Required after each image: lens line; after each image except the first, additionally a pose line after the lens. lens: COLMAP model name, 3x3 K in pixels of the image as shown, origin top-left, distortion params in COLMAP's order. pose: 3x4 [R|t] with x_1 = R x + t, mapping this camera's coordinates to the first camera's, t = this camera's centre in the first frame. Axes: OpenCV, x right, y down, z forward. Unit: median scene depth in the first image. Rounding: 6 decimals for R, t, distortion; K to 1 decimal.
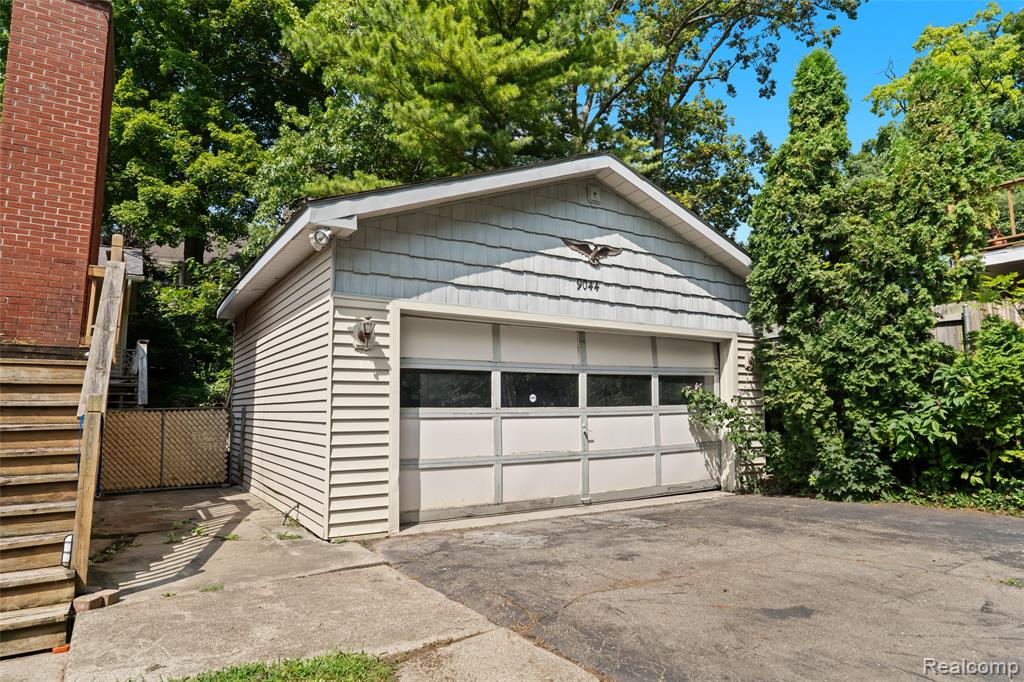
lens RADIAL K [[607.9, 0, 501.1], [0, 607.9, 343.5], [0, 0, 1]] dist [-0.007887, 0.005096]
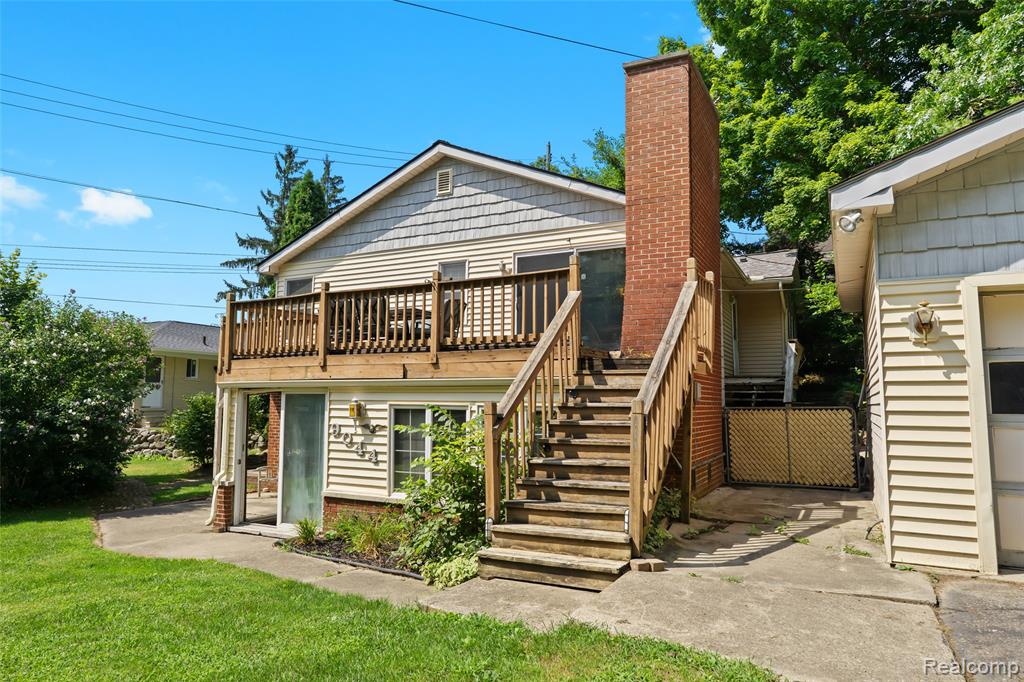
lens RADIAL K [[647.0, 0, 518.4], [0, 647.0, 341.8], [0, 0, 1]] dist [0.000692, -0.000835]
pose [[0.521507, -0.069837, -0.850384, 0.202537], [0.081102, 0.996190, -0.032075, -0.007056], [0.849384, -0.052240, 0.525184, 0.057425]]
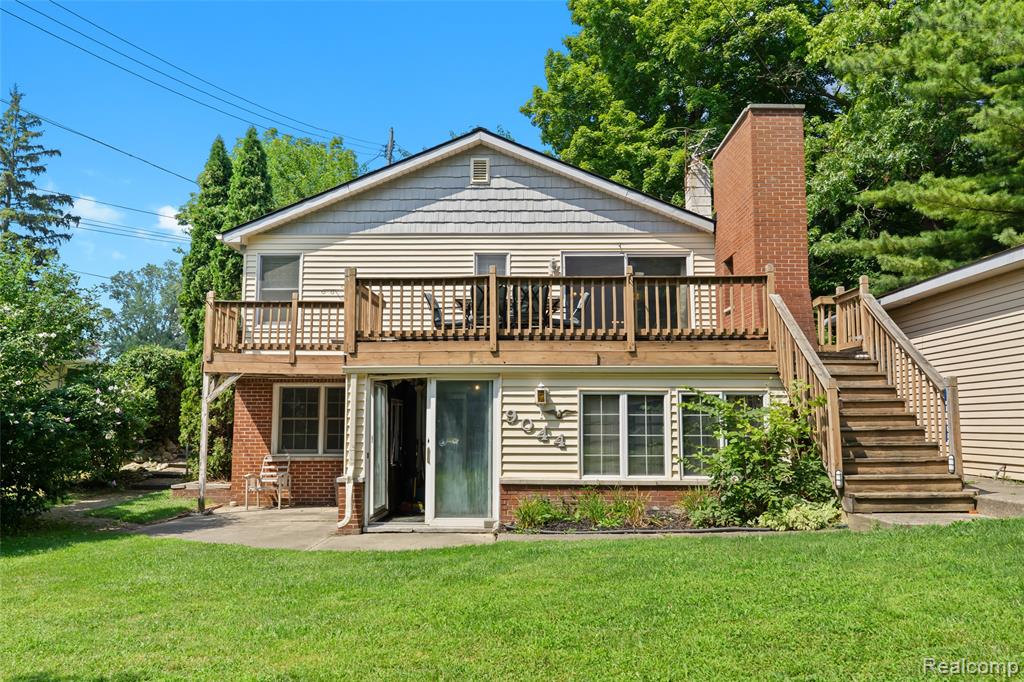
lens RADIAL K [[717.9, 0, 516.7], [0, 717.9, 346.5], [0, 0, 1]] dist [-0.000809, 0.001781]
pose [[0.843770, -0.049330, -0.534433, -0.364237], [0.051010, 0.998630, -0.011641, -0.025004], [0.534275, -0.017439, 0.845131, -0.825231]]
